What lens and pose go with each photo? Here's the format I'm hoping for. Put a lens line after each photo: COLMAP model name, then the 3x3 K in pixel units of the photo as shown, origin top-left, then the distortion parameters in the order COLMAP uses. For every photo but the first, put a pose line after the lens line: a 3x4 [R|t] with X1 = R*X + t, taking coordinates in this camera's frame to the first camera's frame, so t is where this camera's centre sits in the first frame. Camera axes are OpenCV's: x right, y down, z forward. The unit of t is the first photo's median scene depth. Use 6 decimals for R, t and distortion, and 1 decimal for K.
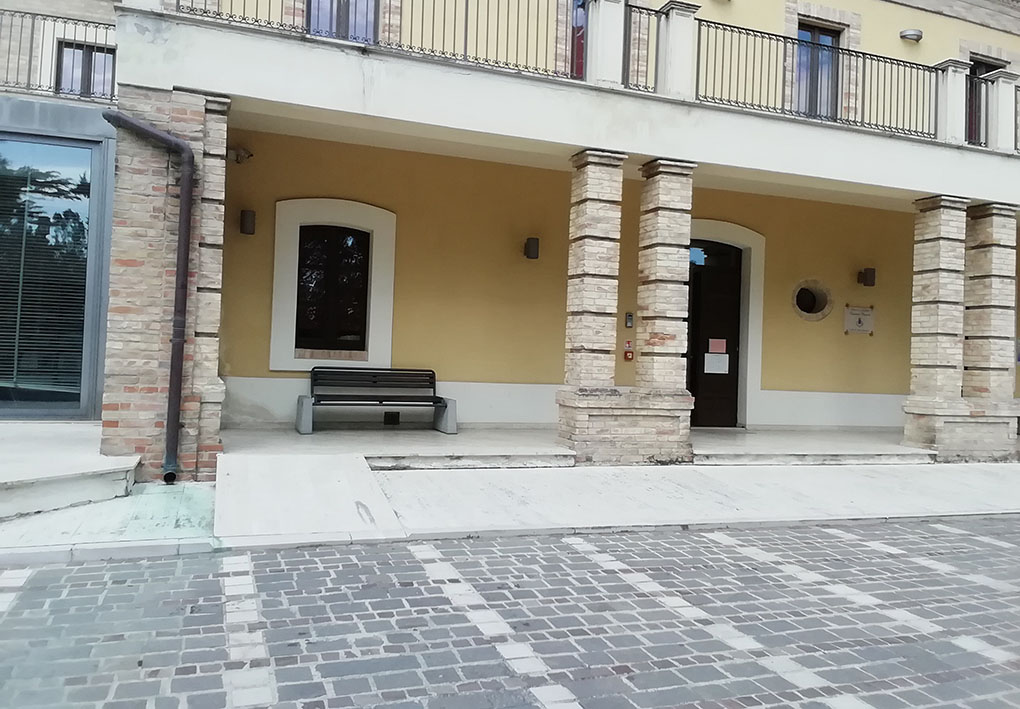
lens RADIAL K [[819.3, 0, 507.0], [0, 819.3, 352.5], [0, 0, 1]] dist [0.075304, -0.081666]
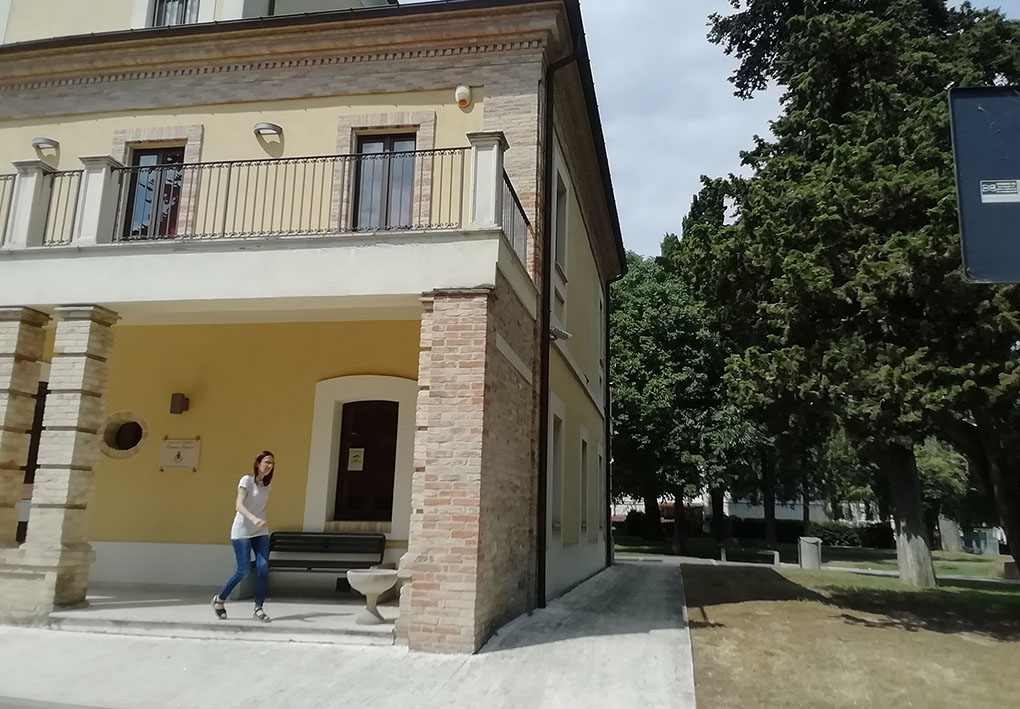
lens RADIAL K [[819.3, 0, 509.1], [0, 819.3, 362.9], [0, 0, 1]] dist [0.075304, -0.081666]
pose [[0.863119, -0.118459, -0.490910, 1.625981], [0.020780, 0.979606, -0.199848, 0.064520], [0.504573, 0.162292, 0.847979, 0.615473]]
